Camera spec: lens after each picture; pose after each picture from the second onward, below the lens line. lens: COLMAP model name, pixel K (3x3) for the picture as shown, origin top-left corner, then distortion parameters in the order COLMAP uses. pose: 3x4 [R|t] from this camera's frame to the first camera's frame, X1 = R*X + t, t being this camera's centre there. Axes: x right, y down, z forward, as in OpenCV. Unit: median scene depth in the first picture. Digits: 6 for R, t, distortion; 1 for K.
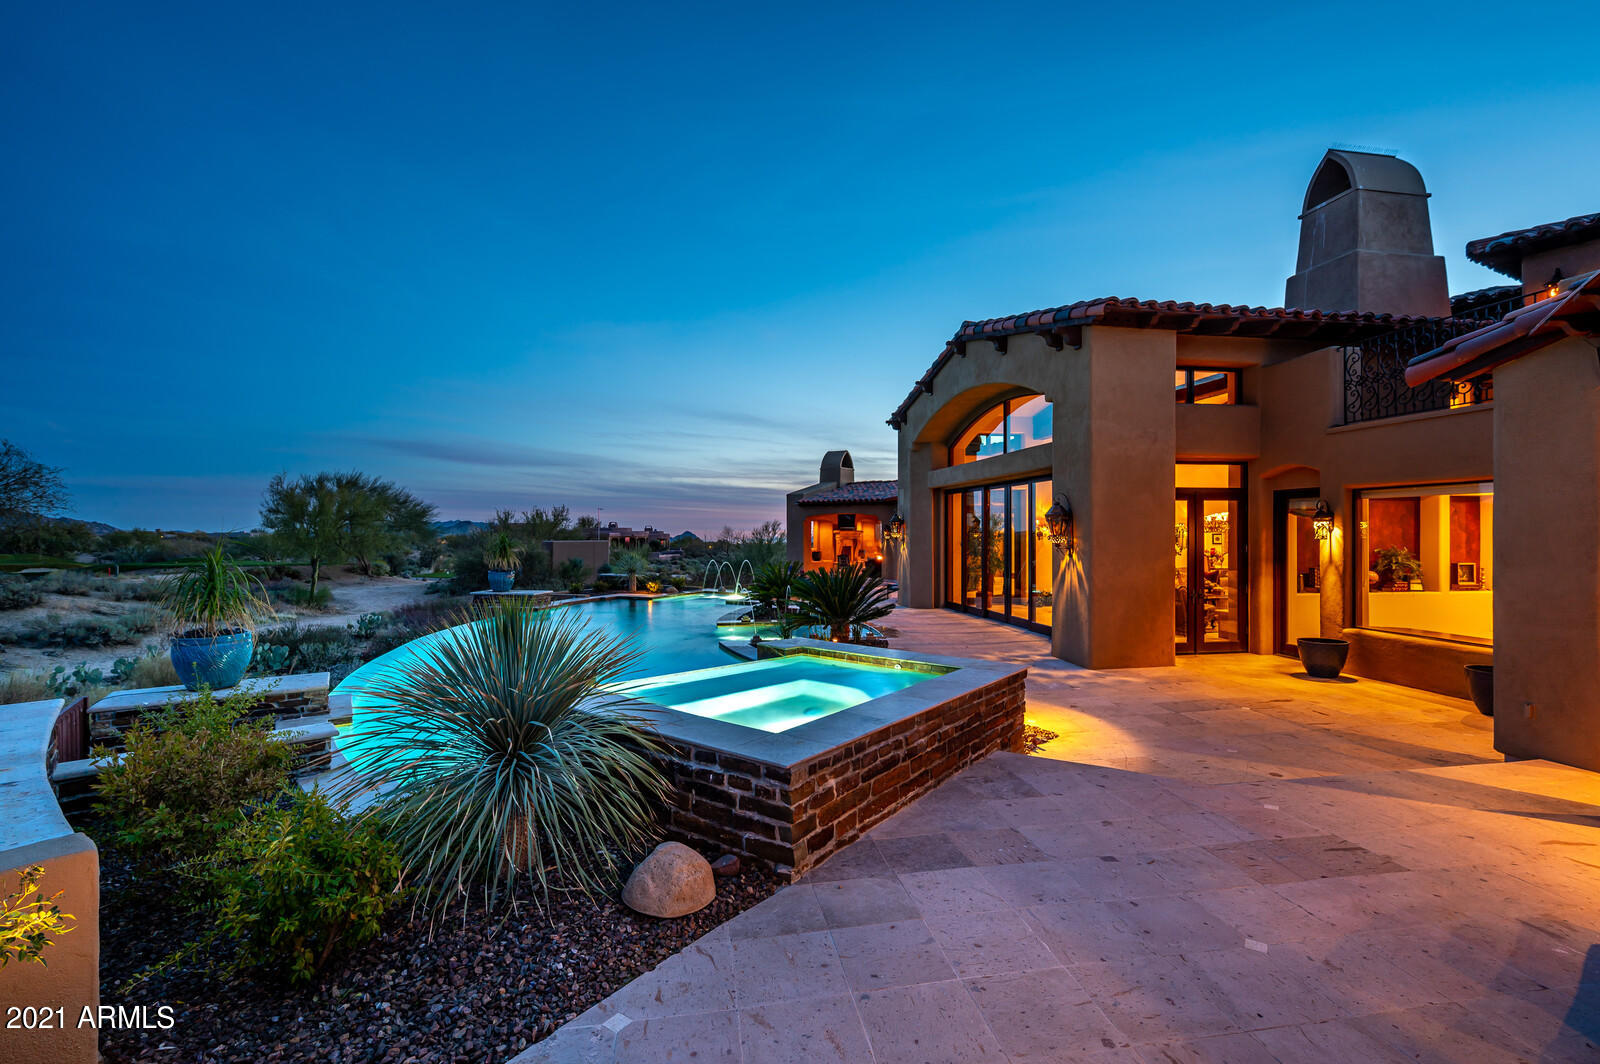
lens RADIAL K [[703.6, 0, 800.0], [0, 703.6, 532.0], [0, 0, 1]] dist [0.000050, -0.000130]
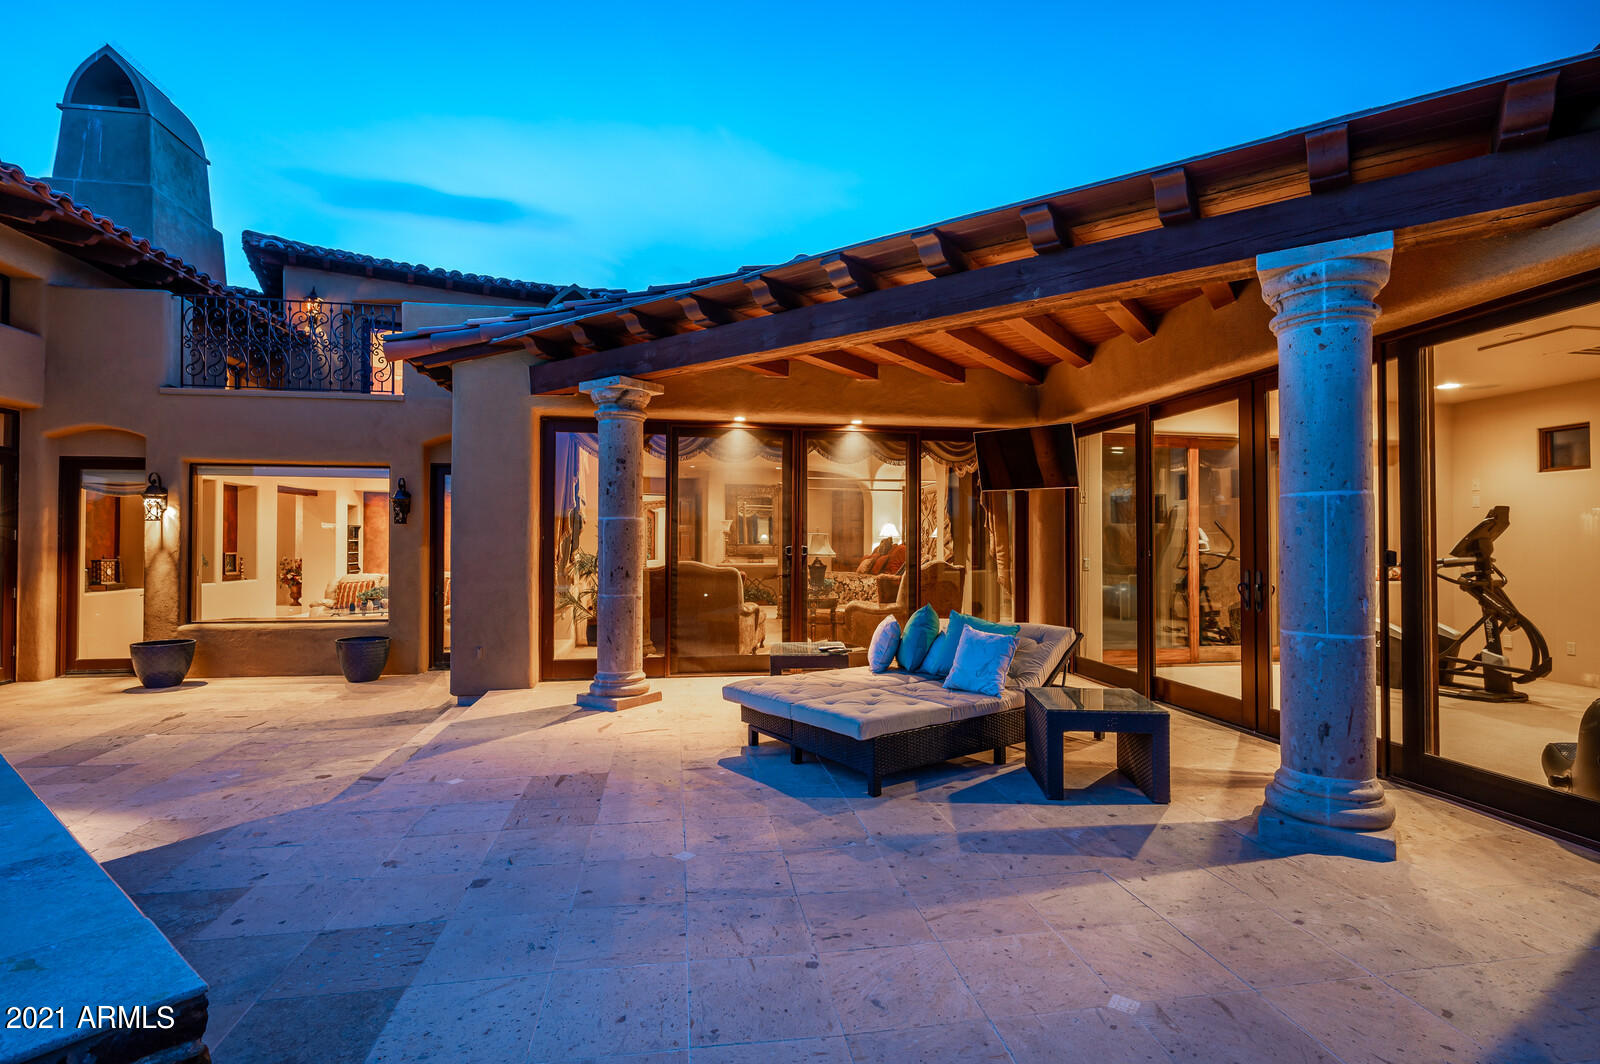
lens RADIAL K [[769.6, 0, 800.0], [0, 769.6, 532.0], [0, 0, 1]] dist [-0.001509, -0.000329]
pose [[0.002217, 0.014768, 0.999888, -0.152025], [-0.003314, 0.999886, -0.014760, 0.034617], [-0.999992, -0.003281, 0.002265, 0.243881]]
